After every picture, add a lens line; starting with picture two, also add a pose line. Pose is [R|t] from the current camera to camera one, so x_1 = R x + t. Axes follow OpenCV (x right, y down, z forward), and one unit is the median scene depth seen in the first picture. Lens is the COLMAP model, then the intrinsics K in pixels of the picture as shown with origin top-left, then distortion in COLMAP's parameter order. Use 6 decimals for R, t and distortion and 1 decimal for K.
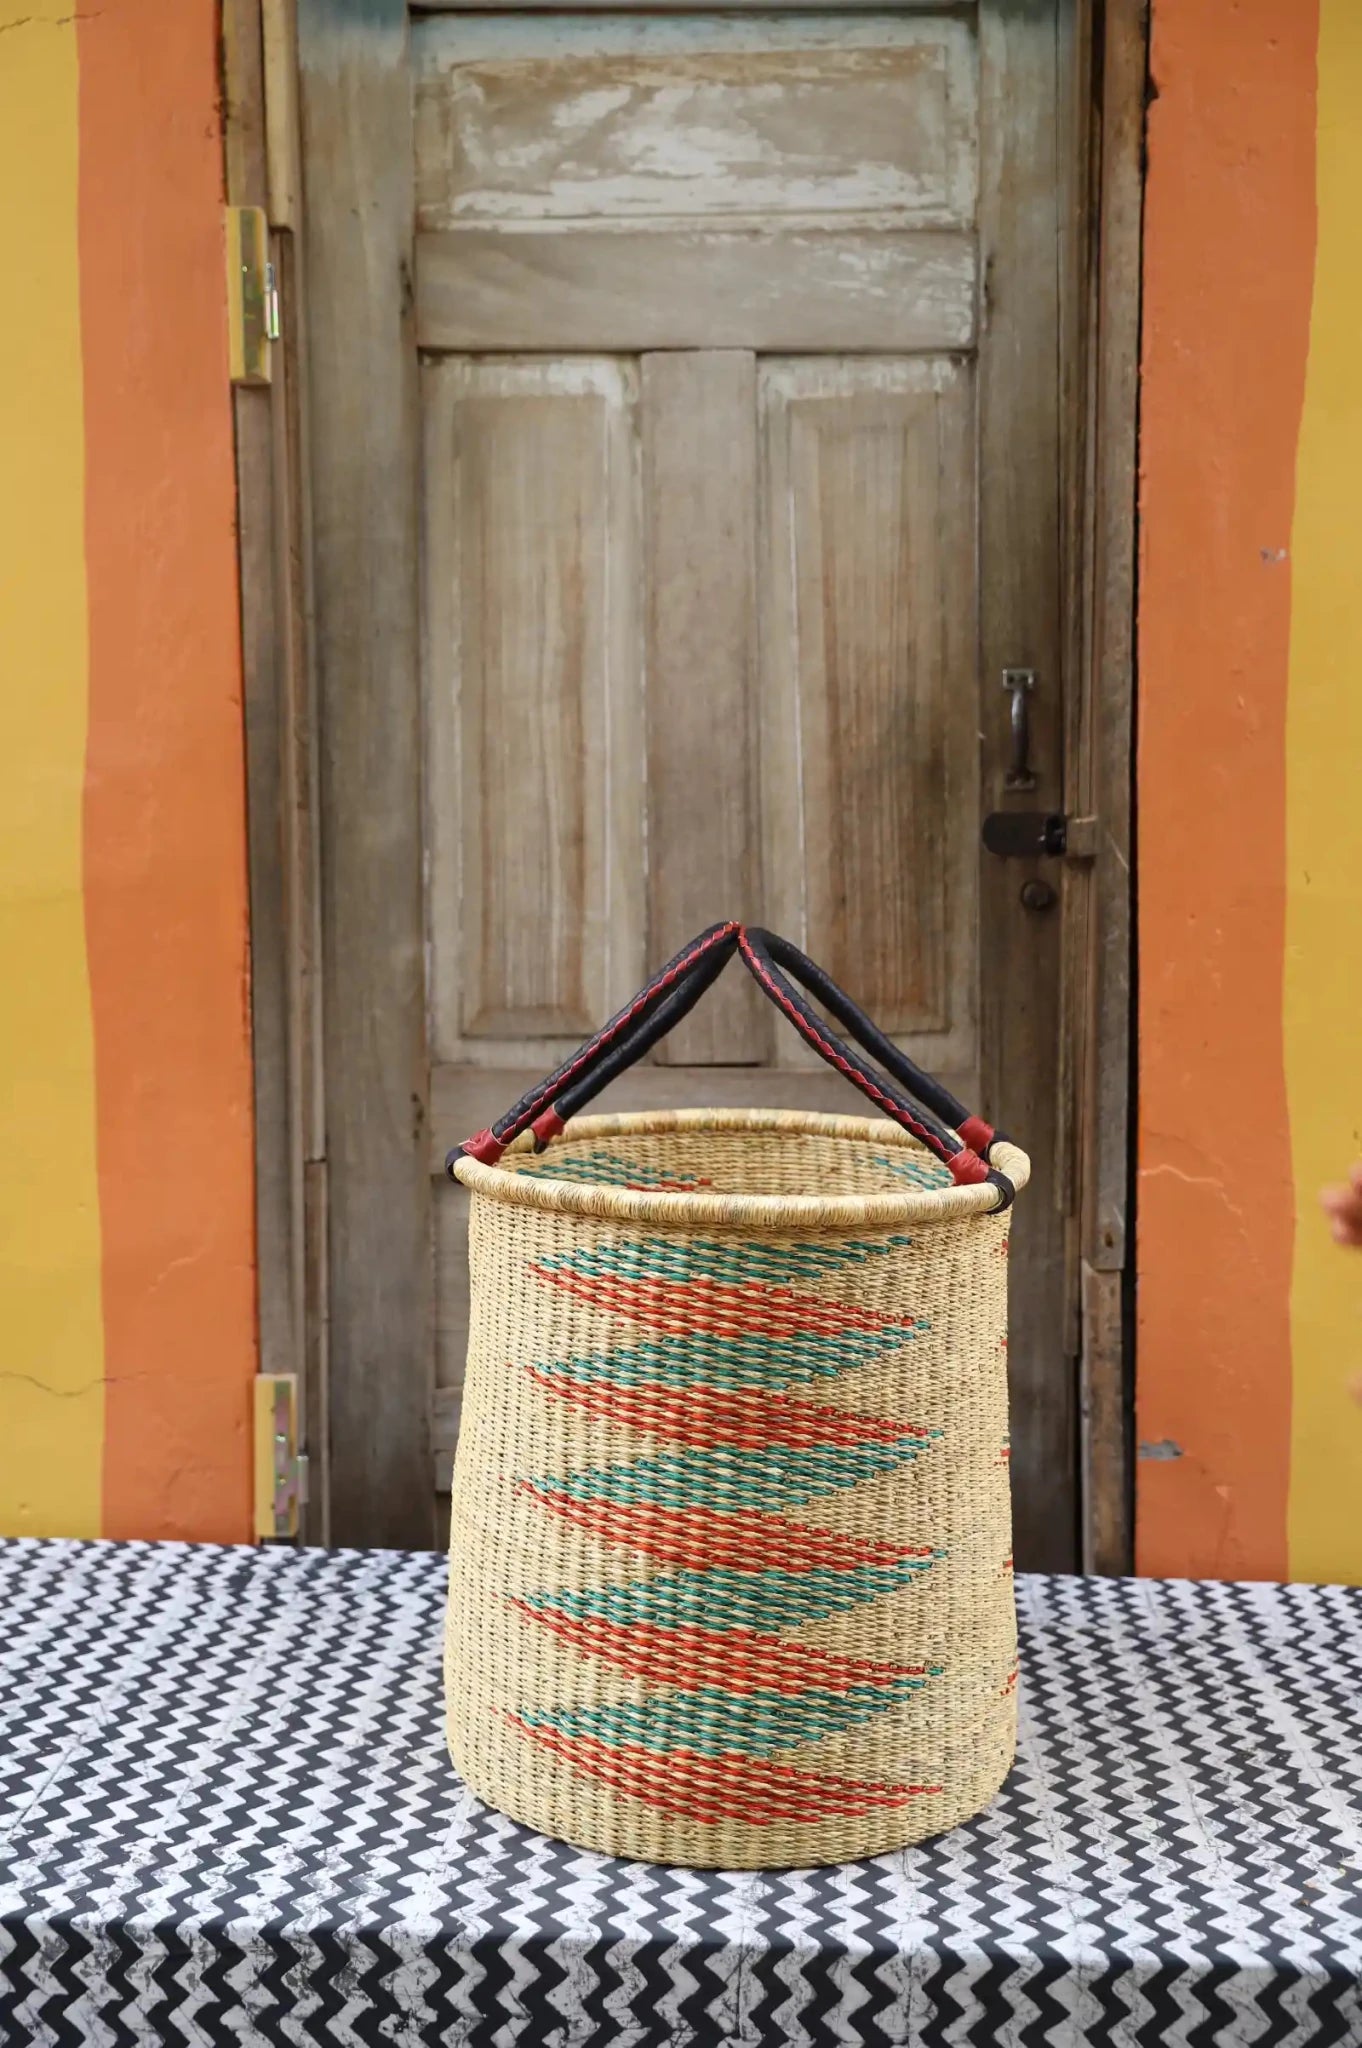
lens RADIAL K [[2121.0, 0, 699.5], [0, 2121.0, 1004.5], [0, 0, 1]] dist [0.035366, 0.000000]
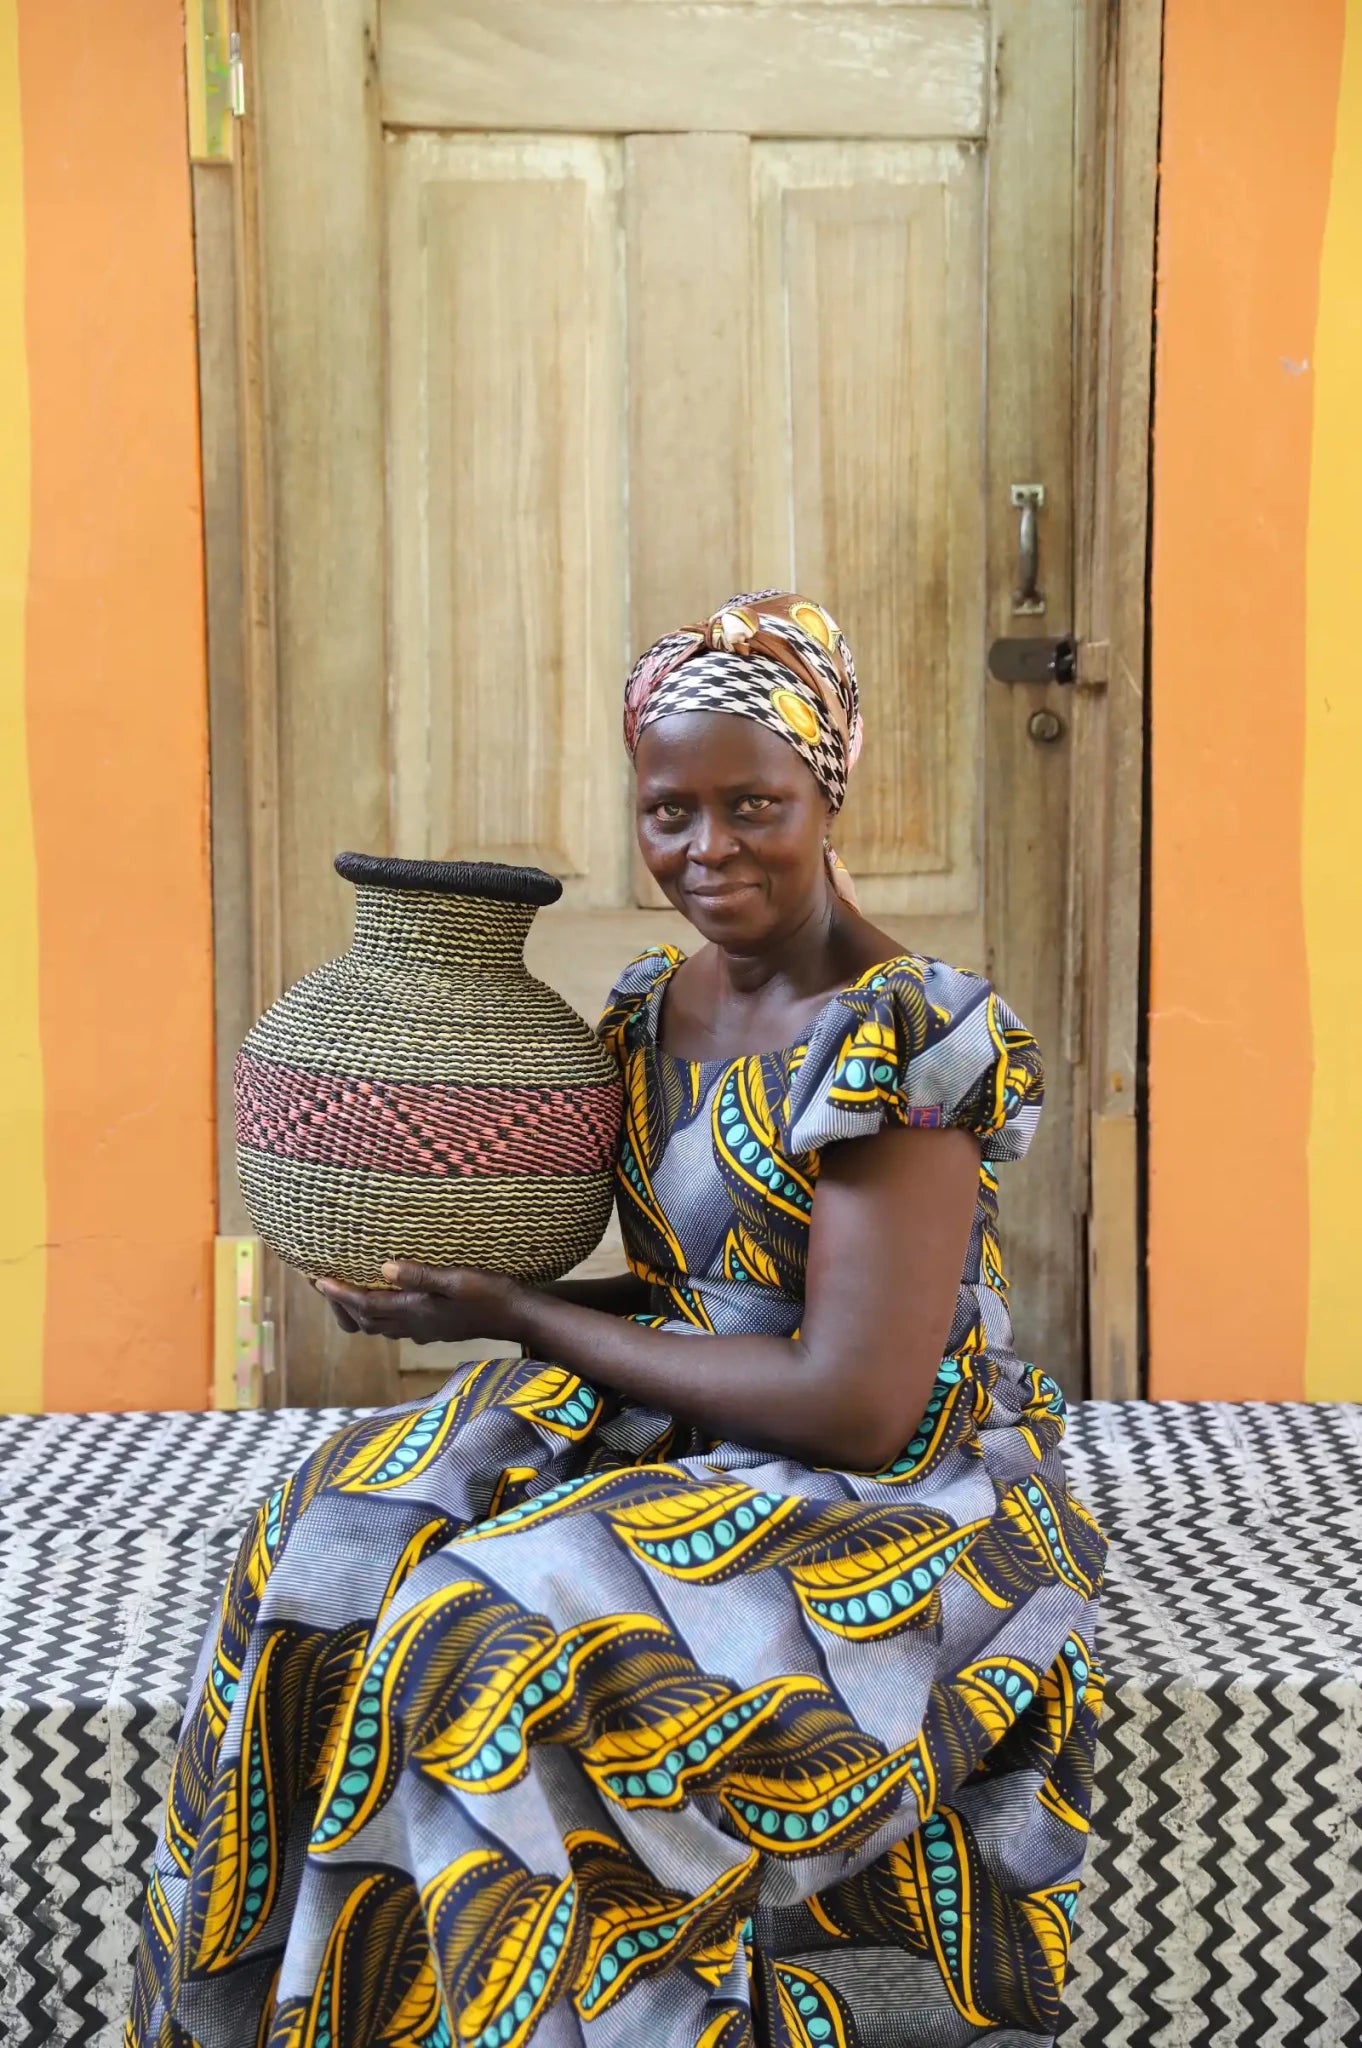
lens RADIAL K [[3151.3, 0, 682.7], [0, 3151.3, 997.9], [0, 0, 1]] dist [0.189611, 0.000000]
pose [[0.998240, 0.000782, 0.059302, -0.084753], [-0.001424, 0.999941, 0.010784, 0.054096], [-0.059290, -0.010849, 0.998182, -0.392773]]
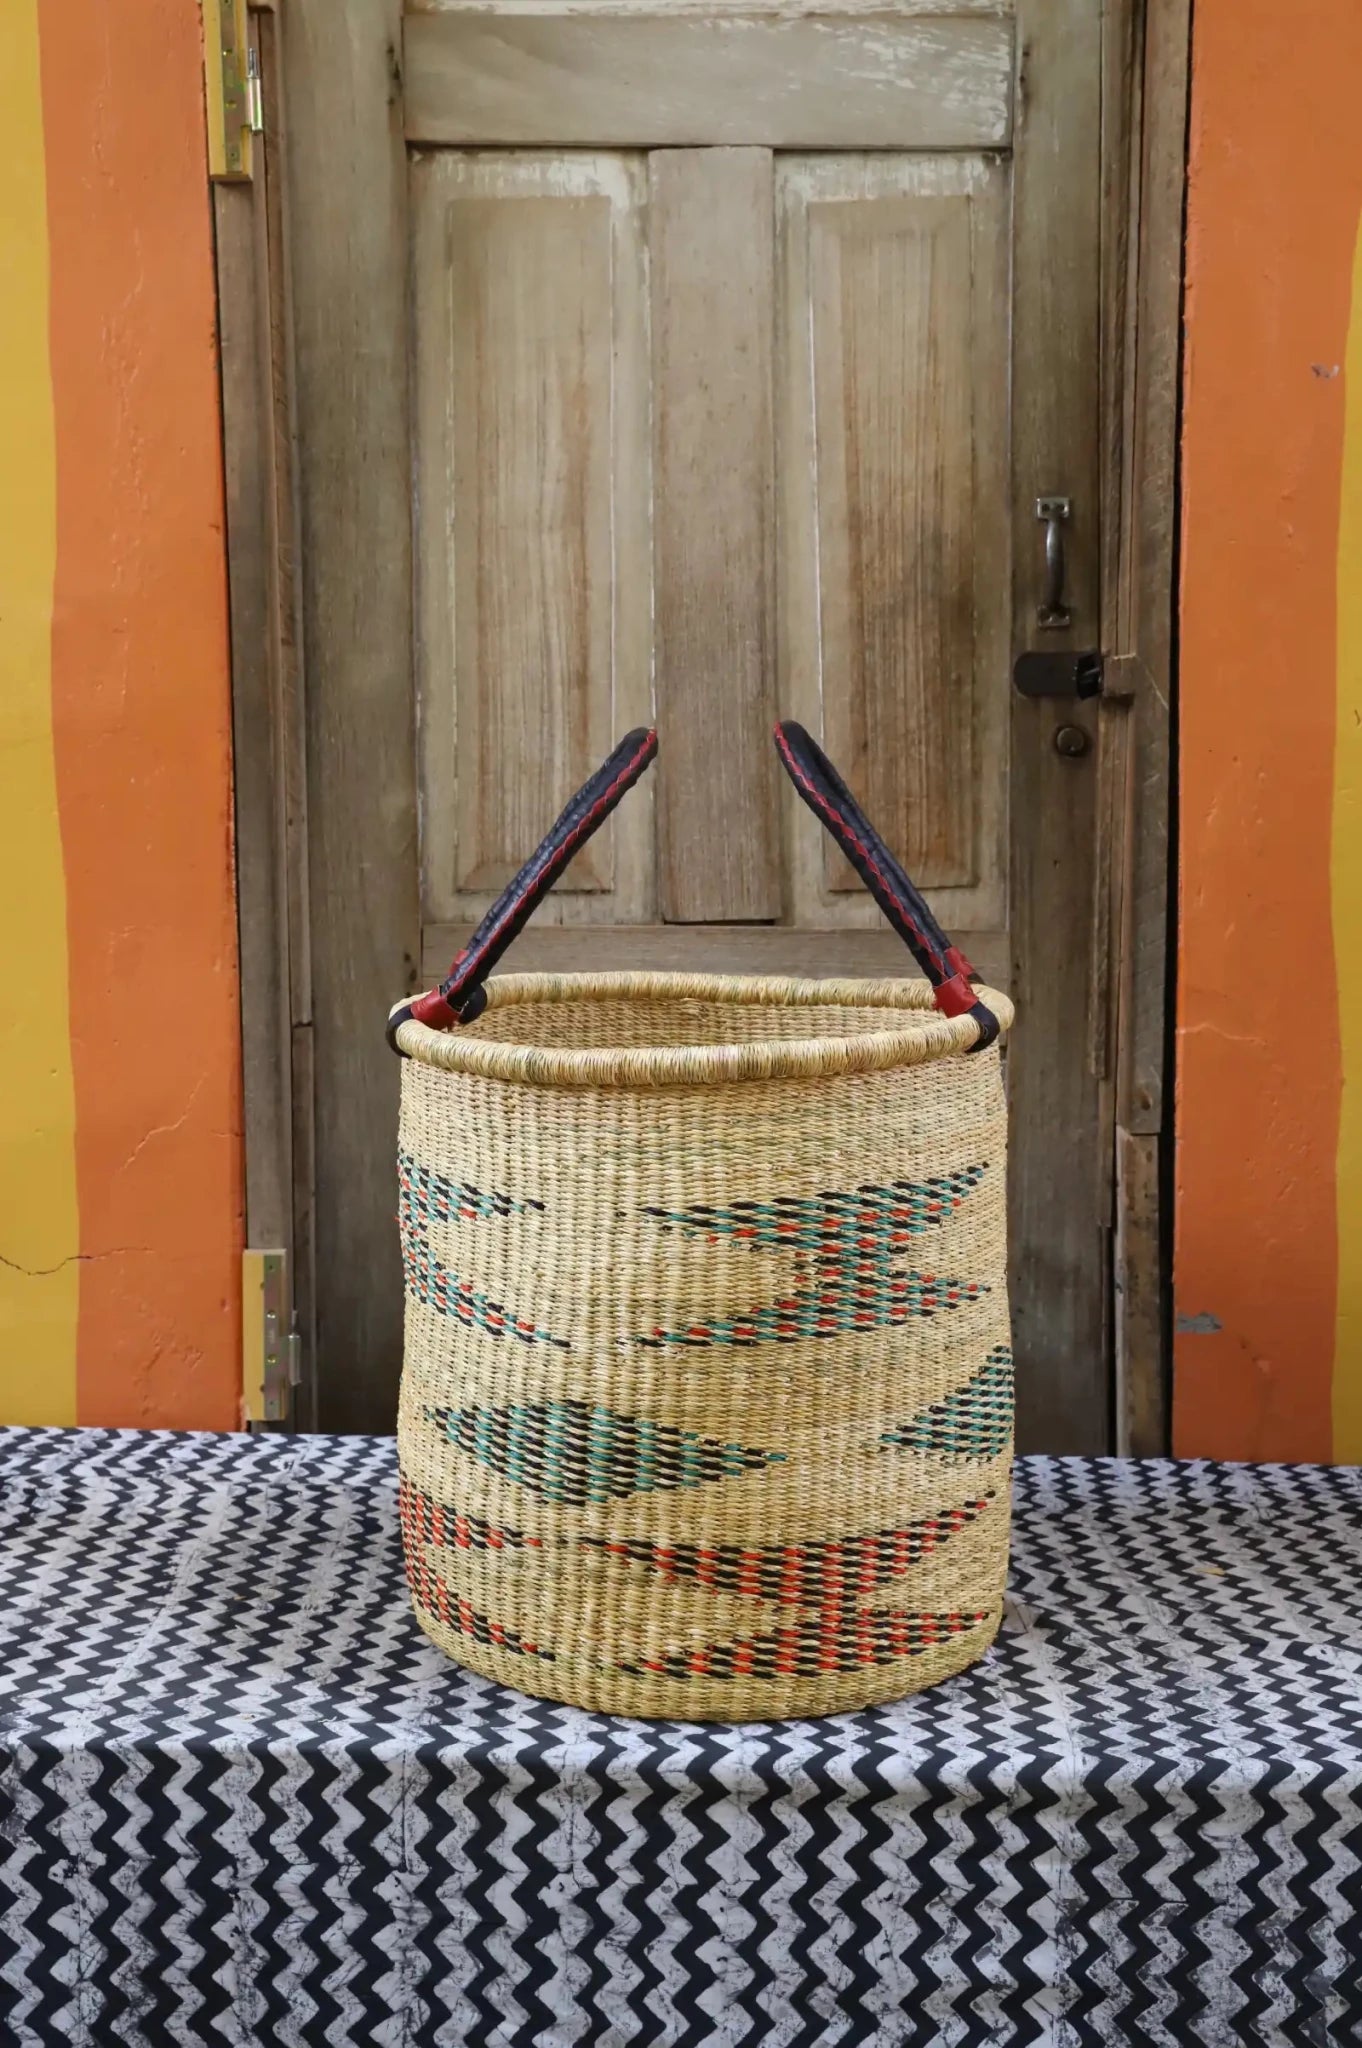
lens RADIAL K [[2553.0, 0, 692.7], [0, 2553.0, 1024.2], [0, 0, 1]] dist [0.110596, 0.000000]
pose [[0.999822, -0.000374, 0.018843, -0.030002], [-0.000109, 0.999672, 0.025610, 0.045297], [-0.018847, -0.025608, 0.999494, -0.134708]]
